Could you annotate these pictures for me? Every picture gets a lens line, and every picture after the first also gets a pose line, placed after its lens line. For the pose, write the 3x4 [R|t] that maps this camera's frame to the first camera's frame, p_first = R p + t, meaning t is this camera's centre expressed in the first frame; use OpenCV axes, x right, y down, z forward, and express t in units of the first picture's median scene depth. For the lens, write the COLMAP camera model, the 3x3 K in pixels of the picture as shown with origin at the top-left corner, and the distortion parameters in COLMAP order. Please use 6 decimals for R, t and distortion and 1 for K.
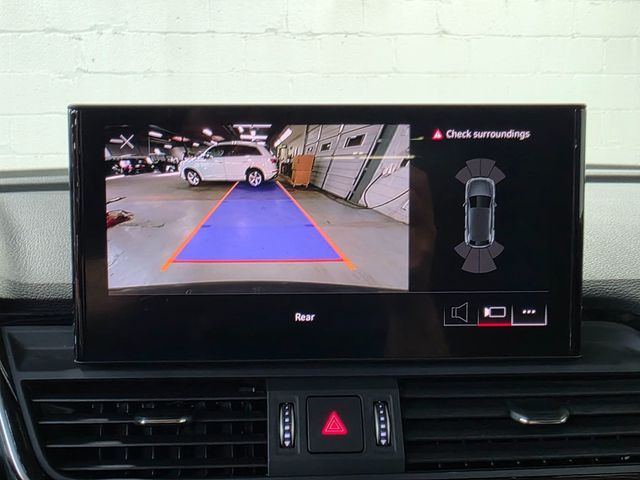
lens RADIAL K [[757.2, 0, 284.8], [0, 757.2, 242.2], [0, 0, 1]] dist [-0.009087, 0.011934]
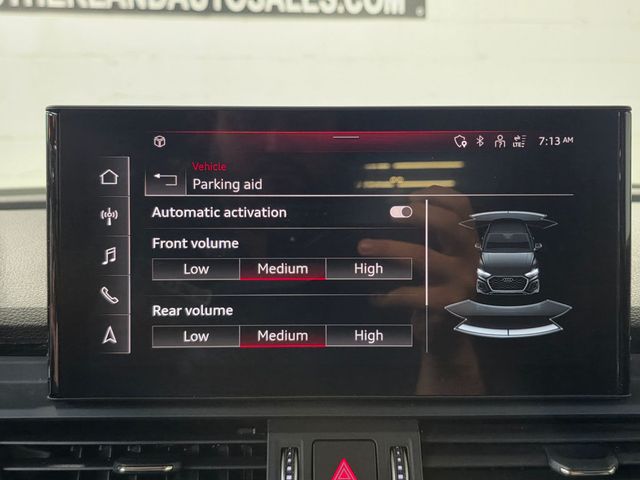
lens RADIAL K [[749.3, 0, 318.4], [0, 749.3, 232.6], [0, 0, 1]] dist [0.009771, -0.037476]
pose [[0.999932, 0.004012, -0.010971, 0.042877], [-0.004685, 0.998061, -0.062070, 0.019668], [0.010700, 0.062117, 0.998012, 0.128992]]
